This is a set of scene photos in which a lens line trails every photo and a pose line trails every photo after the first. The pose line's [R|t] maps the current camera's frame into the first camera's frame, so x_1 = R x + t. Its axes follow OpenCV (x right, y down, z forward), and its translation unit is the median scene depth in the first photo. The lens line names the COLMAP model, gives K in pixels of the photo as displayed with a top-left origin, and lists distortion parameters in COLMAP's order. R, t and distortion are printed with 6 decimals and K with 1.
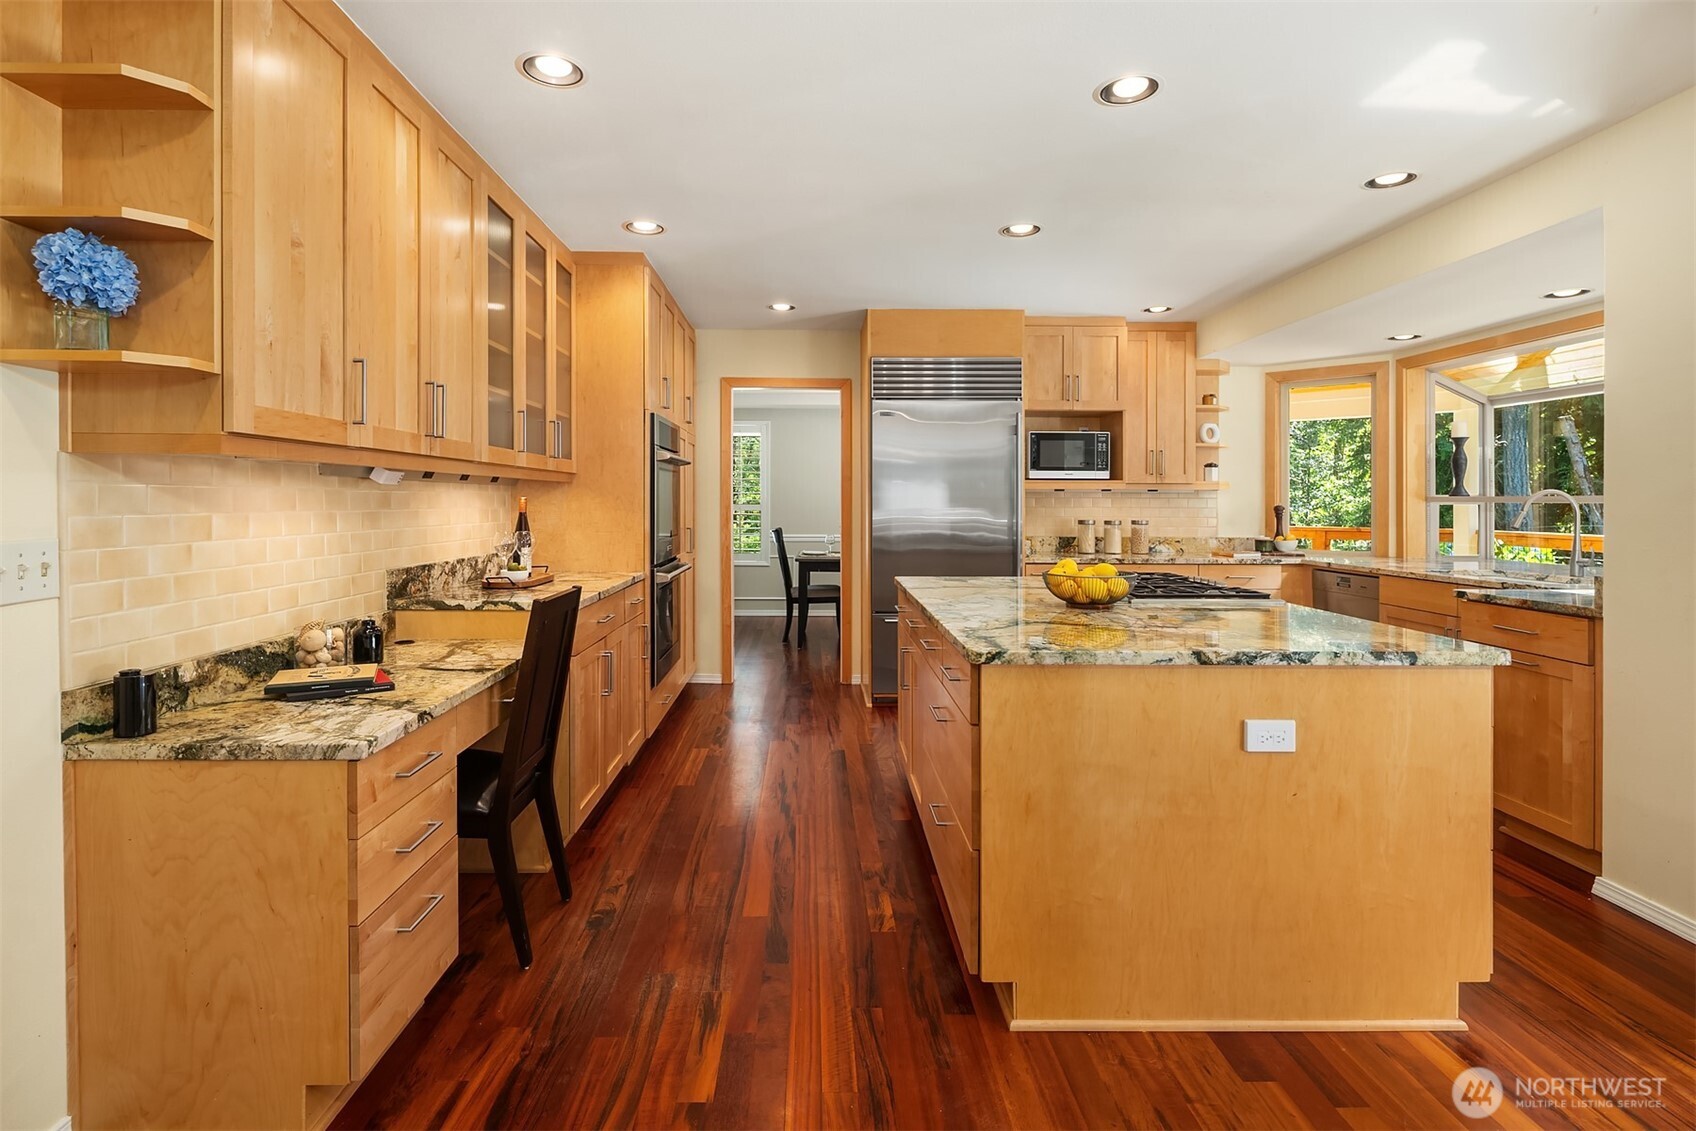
lens RADIAL K [[835.9, 0, 847.2], [0, 835.9, 507.5], [0, 0, 1]] dist [0.000605, 0.000002]
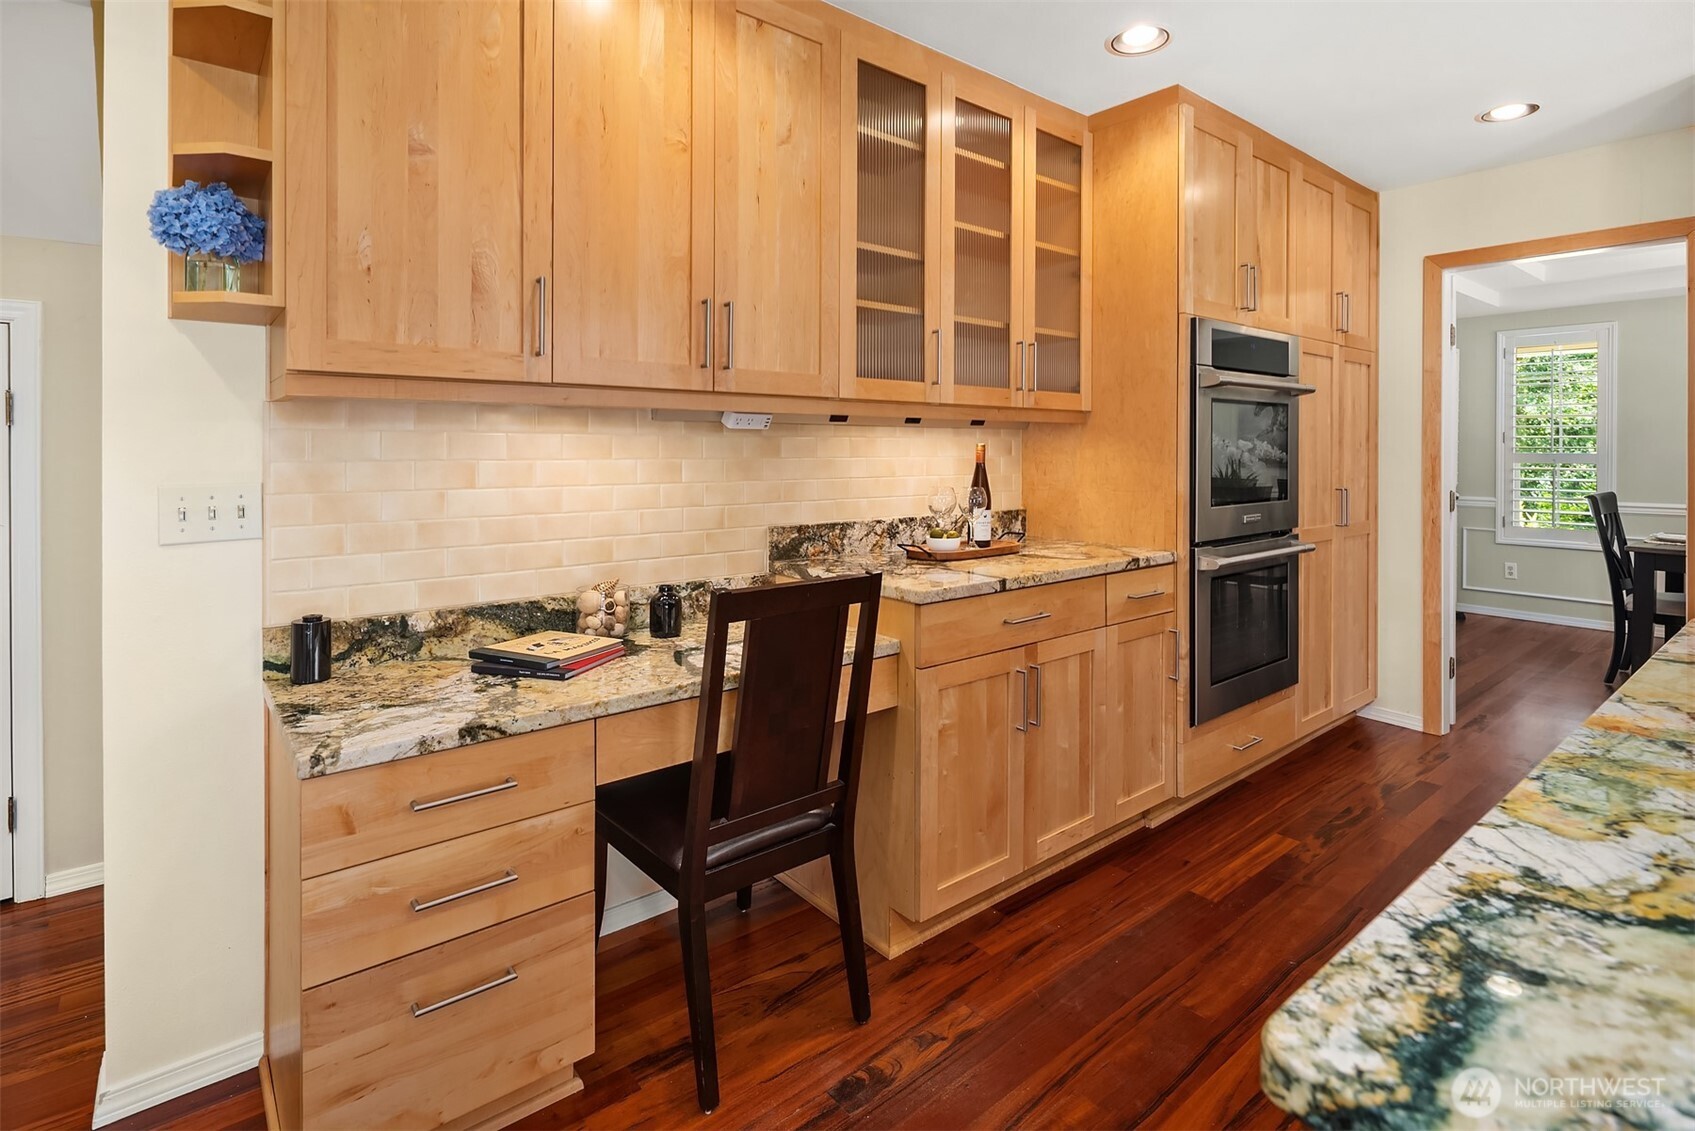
lens RADIAL K [[821.6, 0, 843.7], [0, 821.6, 458.7], [0, 0, 1]] dist [-0.002033, -0.000592]
pose [[0.598361, 0.003520, -0.801219, 0.184952], [-0.003017, 0.999993, 0.002141, 0.000854], [0.801221, 0.001136, 0.598367, 0.536125]]
